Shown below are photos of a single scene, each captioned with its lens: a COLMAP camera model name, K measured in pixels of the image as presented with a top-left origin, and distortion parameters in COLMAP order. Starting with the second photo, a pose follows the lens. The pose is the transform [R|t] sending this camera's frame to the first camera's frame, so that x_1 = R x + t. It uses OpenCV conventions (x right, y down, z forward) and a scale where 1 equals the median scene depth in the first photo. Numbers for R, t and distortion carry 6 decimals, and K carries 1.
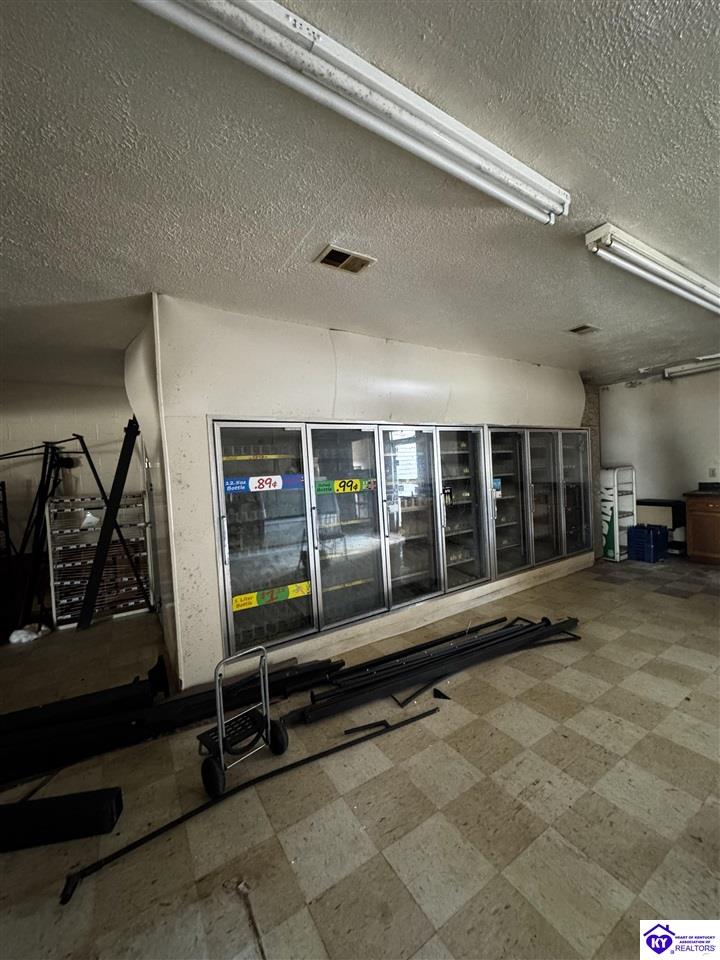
lens RADIAL K [[381.1, 0, 362.5], [0, 381.1, 480.0], [0, 0, 1]] dist [-0.000314, 0.000570]
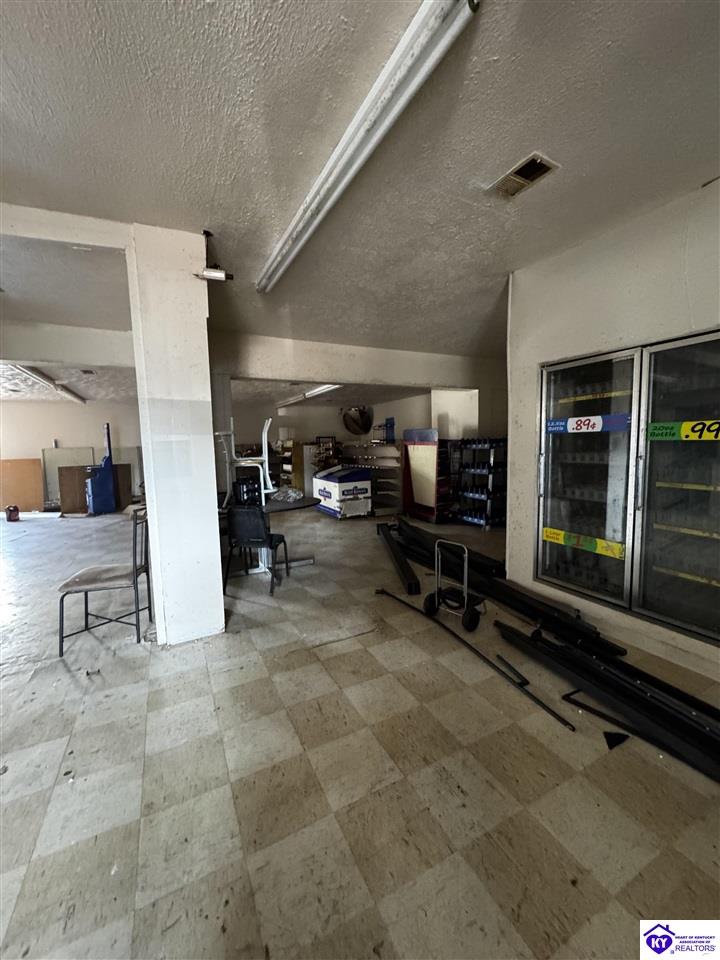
lens RADIAL K [[381.1, 0, 361.8], [0, 381.1, 478.9], [0, 0, 1]] dist [-0.000314, 0.000570]
pose [[-0.085109, 0.149906, -0.985030, 0.831852], [-0.000306, 0.988613, 0.150478, -0.000186], [0.996372, 0.013108, -0.084094, 0.591644]]
